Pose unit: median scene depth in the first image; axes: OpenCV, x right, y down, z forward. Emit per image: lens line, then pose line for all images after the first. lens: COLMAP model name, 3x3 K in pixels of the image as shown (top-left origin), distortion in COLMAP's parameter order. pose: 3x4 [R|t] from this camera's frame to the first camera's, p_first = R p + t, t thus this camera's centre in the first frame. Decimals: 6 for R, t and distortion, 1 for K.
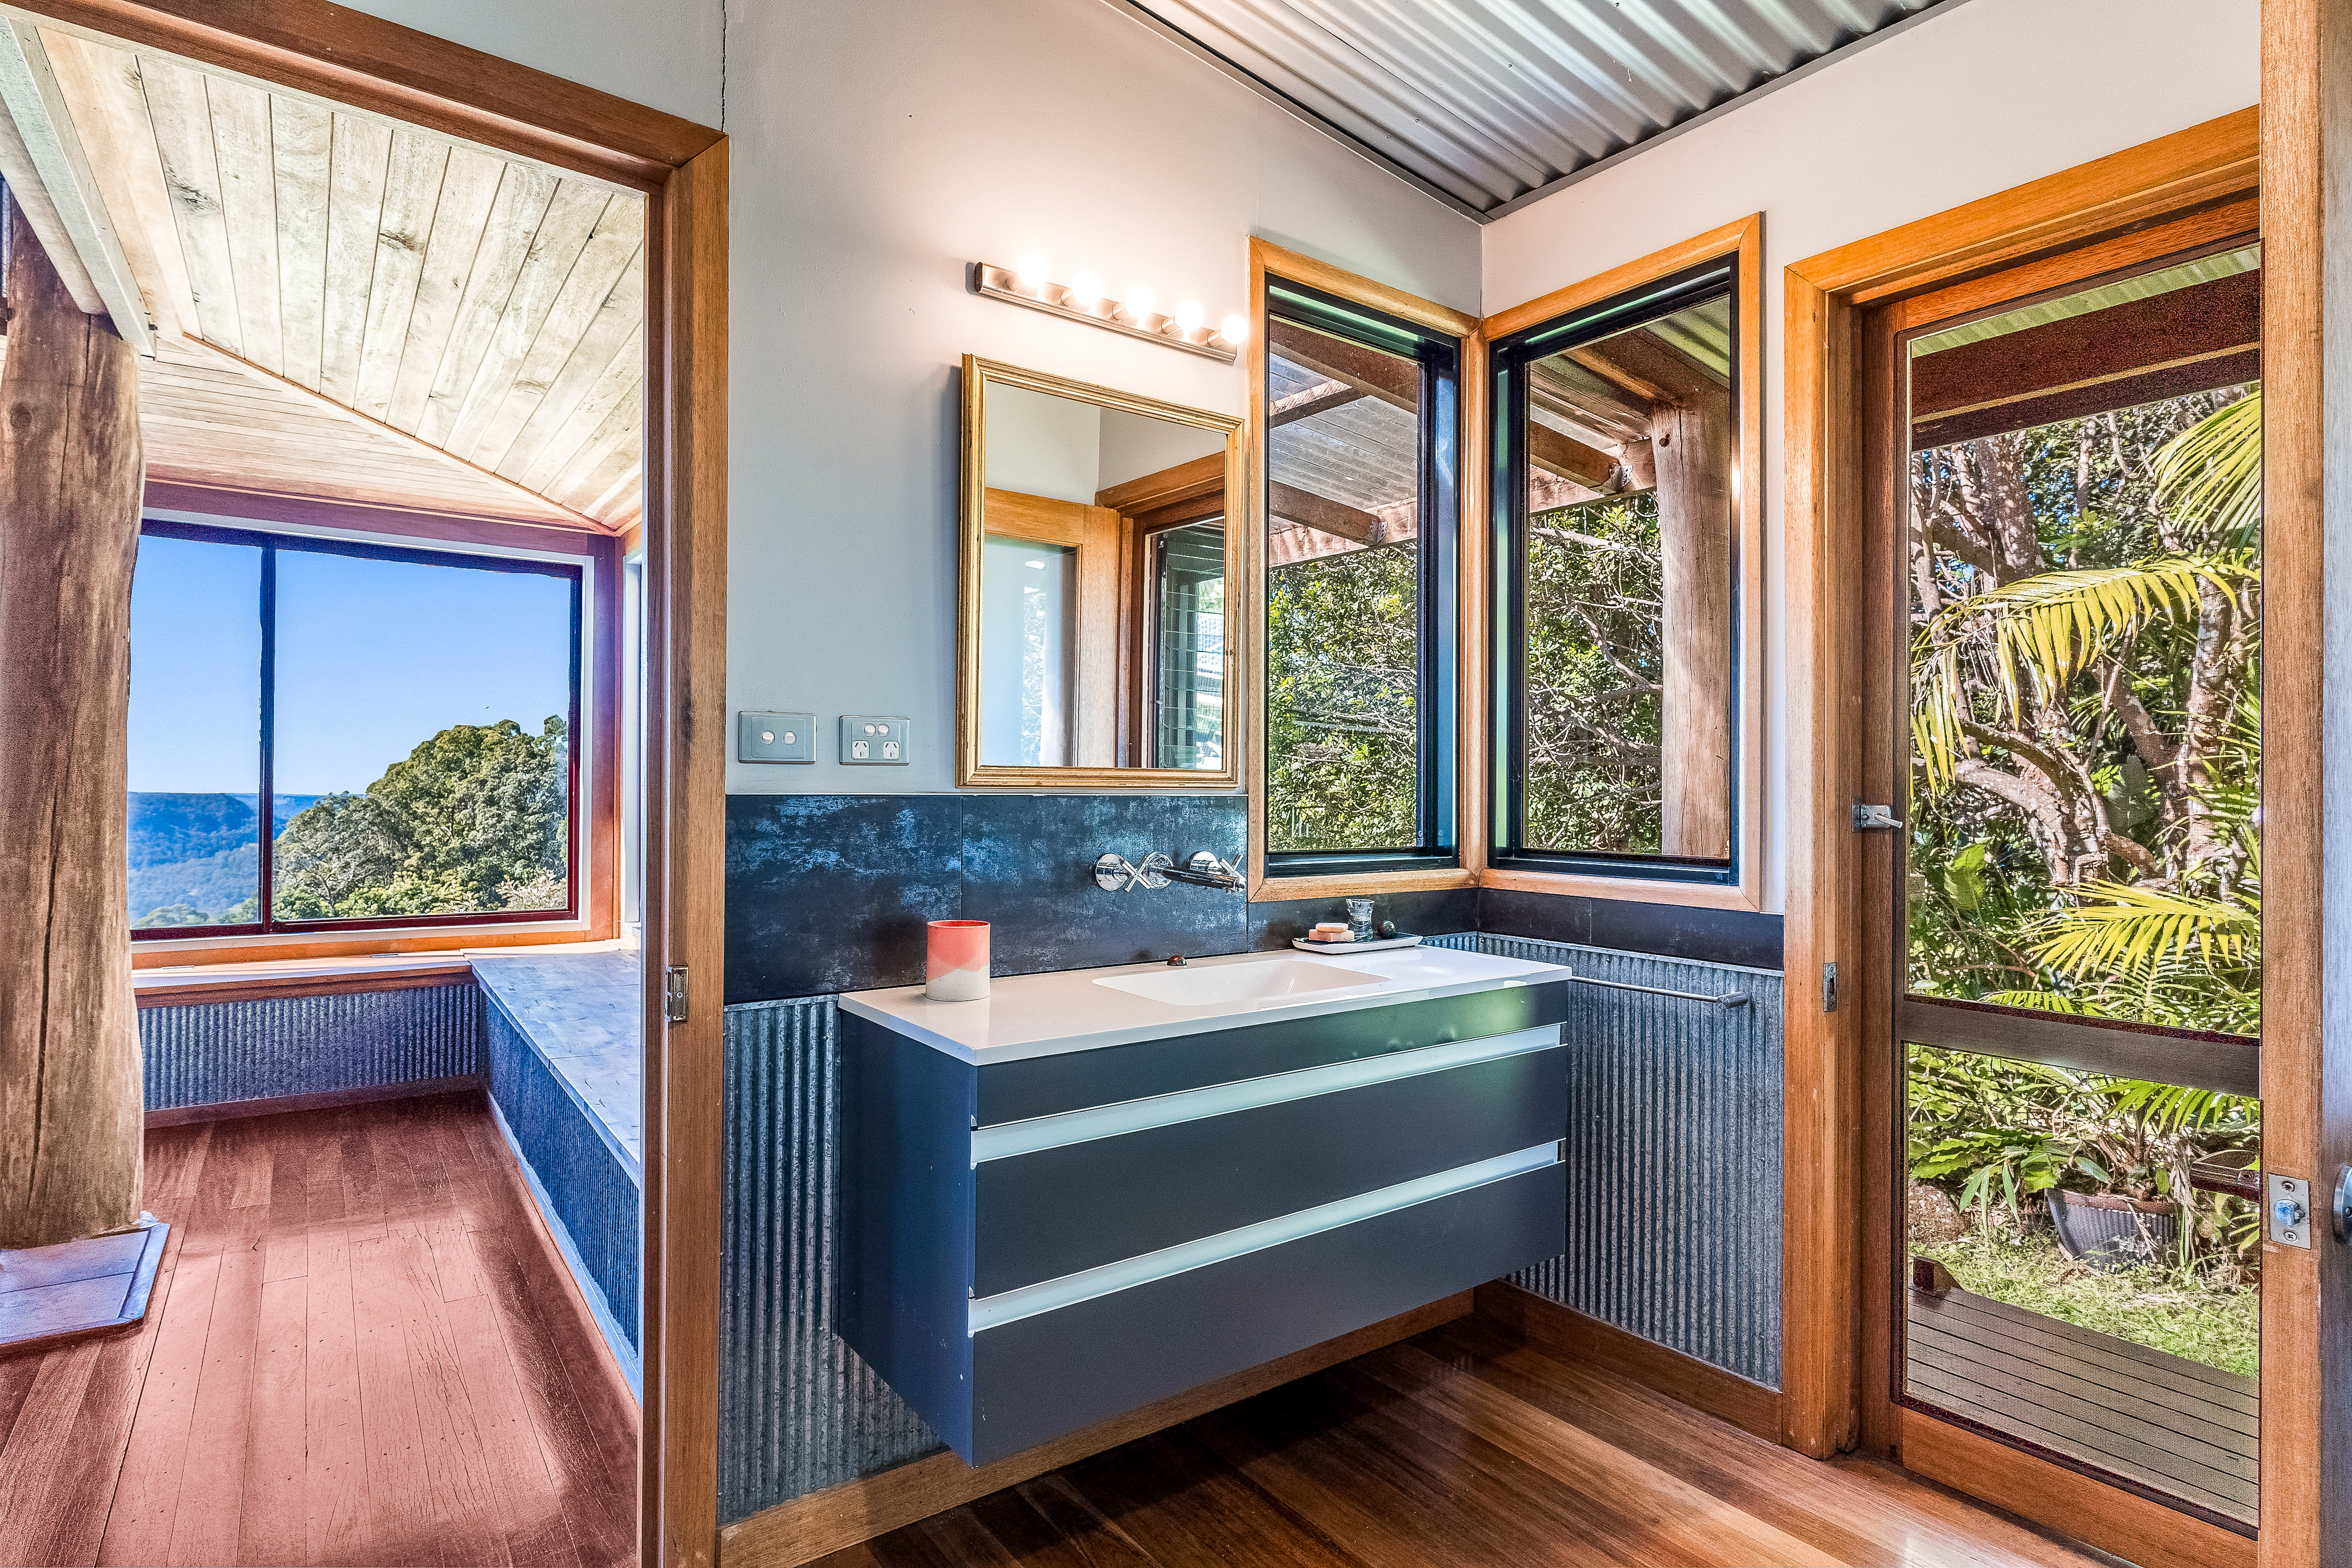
lens RADIAL K [[1215.0, 0, 1139.7], [0, 1215.0, 778.5], [0, 0, 1]] dist [-0.000310, -0.000250]
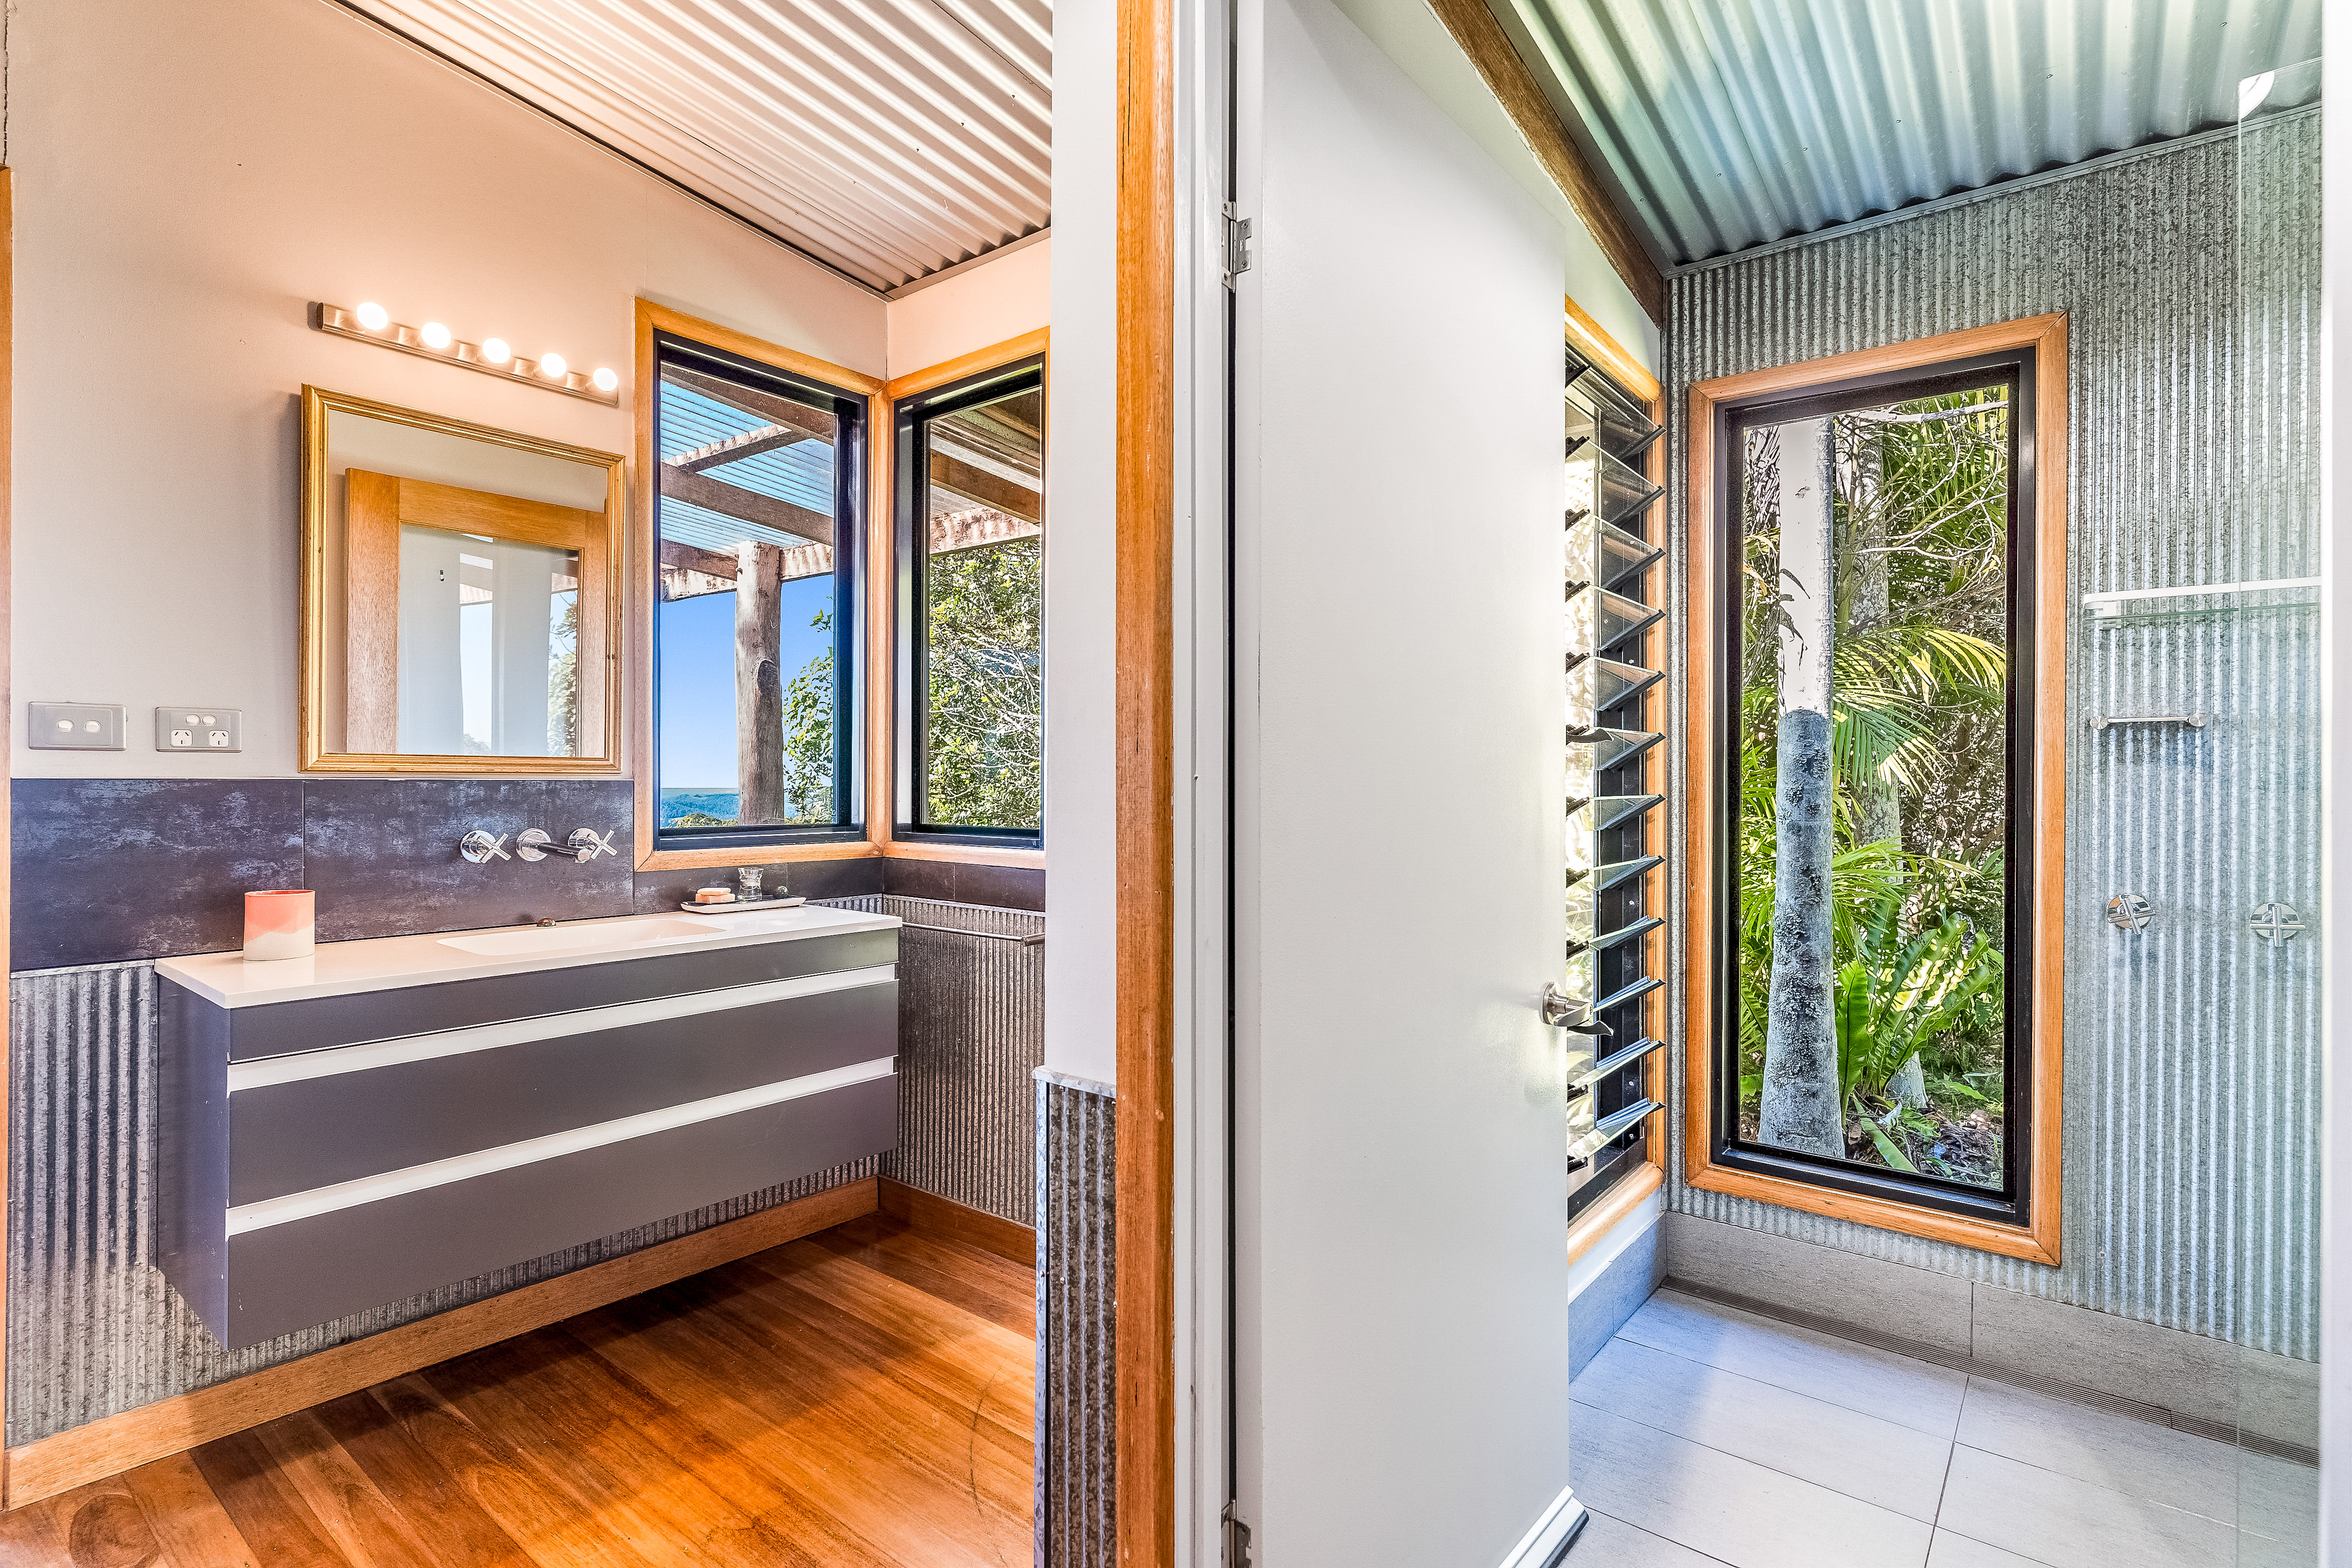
lens RADIAL K [[1161.5, 0, 1179.9], [0, 1161.5, 780.7], [0, 0, 1]] dist [-0.001548, 0.000117]
pose [[0.964005, -0.001084, 0.265881, 0.344922], [-0.001670, 0.999947, 0.010132, 0.002867], [-0.265878, -0.010211, 0.963953, -0.243439]]
